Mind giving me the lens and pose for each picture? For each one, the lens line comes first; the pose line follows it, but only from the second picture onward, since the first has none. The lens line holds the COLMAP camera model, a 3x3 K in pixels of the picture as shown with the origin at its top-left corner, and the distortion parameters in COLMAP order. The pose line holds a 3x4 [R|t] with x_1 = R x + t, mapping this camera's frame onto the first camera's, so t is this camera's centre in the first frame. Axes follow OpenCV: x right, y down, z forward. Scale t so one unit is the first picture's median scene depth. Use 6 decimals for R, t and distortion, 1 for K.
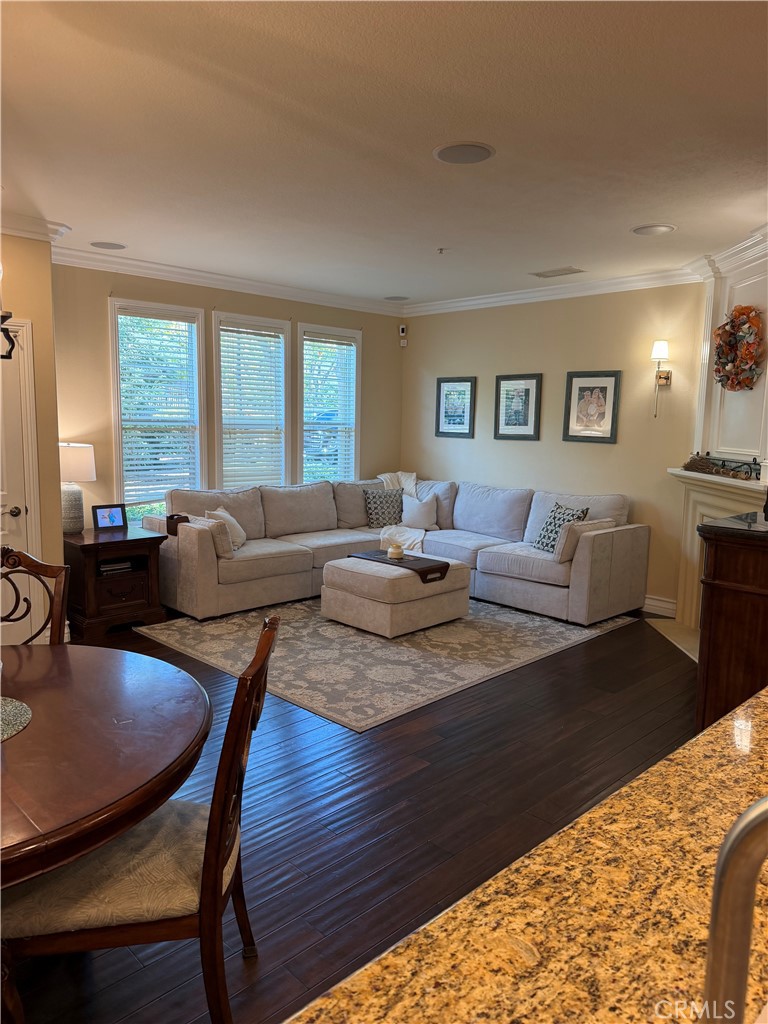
lens RADIAL K [[717.0, 0, 379.5], [0, 717.0, 512.6], [0, 0, 1]] dist [0.065637, -0.095154]
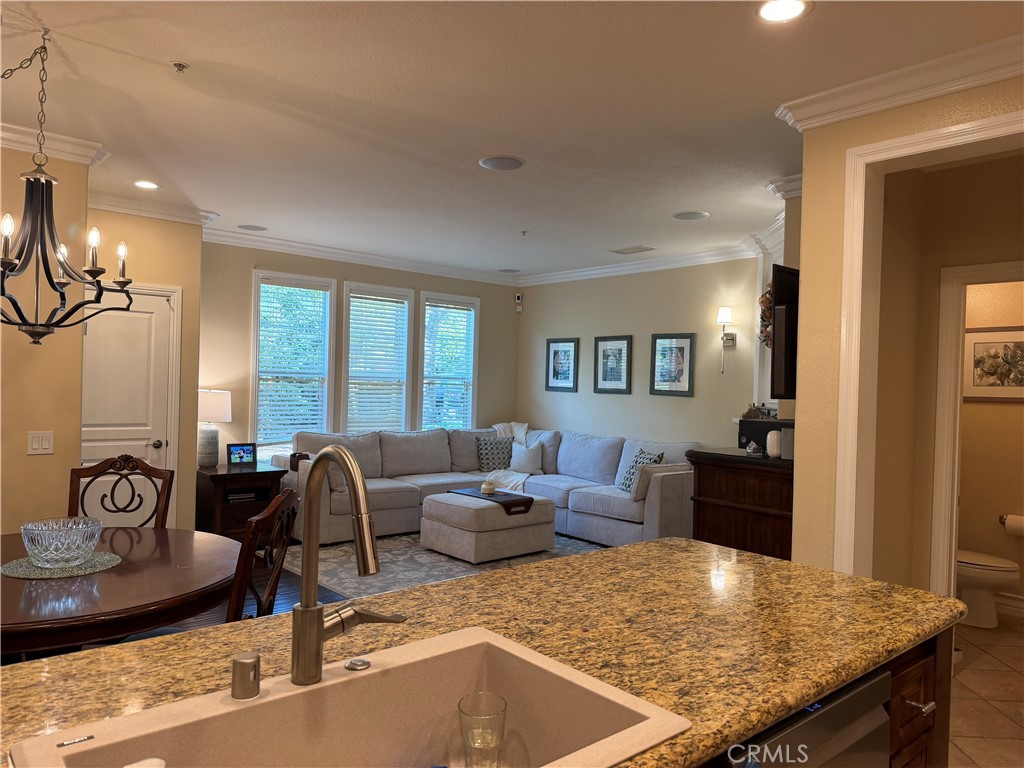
lens RADIAL K [[717.0, 0, 512.2], [0, 717.0, 378.3], [0, 0, 1]] dist [0.065637, -0.095154]
pose [[0.998445, 0.009528, -0.054923, 0.121449], [-0.017047, 0.990272, -0.138098, 0.039389], [0.053072, 0.138819, 0.988895, -0.135425]]
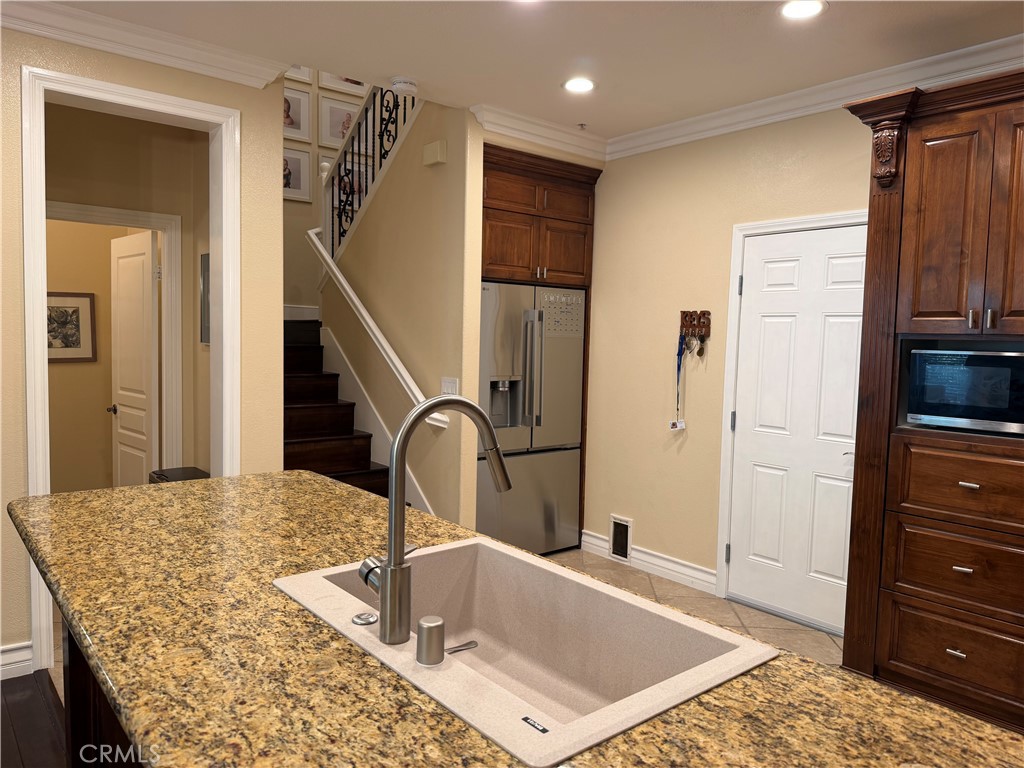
lens RADIAL K [[717.0, 0, 505.7], [0, 717.0, 387.7], [0, 0, 1]] dist [0.065637, -0.095154]
pose [[0.078559, -0.086399, 0.993158, -0.167104], [0.111493, 0.990749, 0.077370, 0.013107], [-0.990655, 0.104652, 0.087465, 0.039151]]
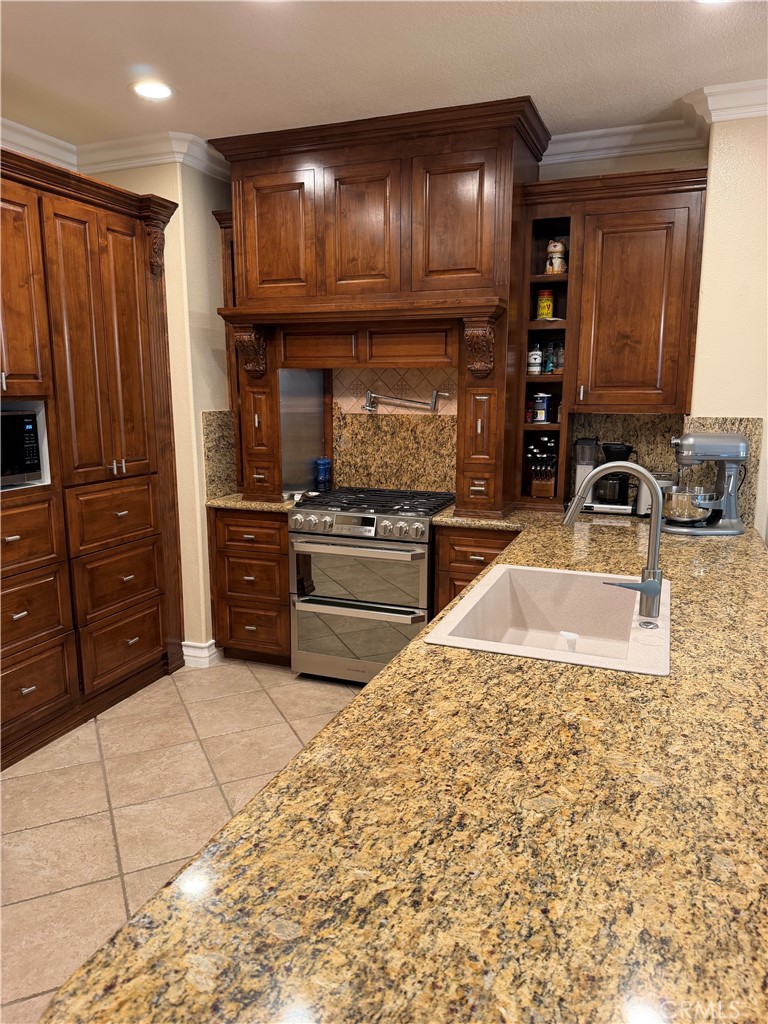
lens RADIAL K [[728.7, 0, 380.9], [0, 728.7, 513.0], [0, 0, 1]] dist [0.010270, -0.013176]
pose [[-0.909197, 0.051022, -0.413228, 0.310956], [-0.075167, 0.956043, 0.283429, -0.036574], [0.409525, 0.288754, -0.865396, 0.342990]]
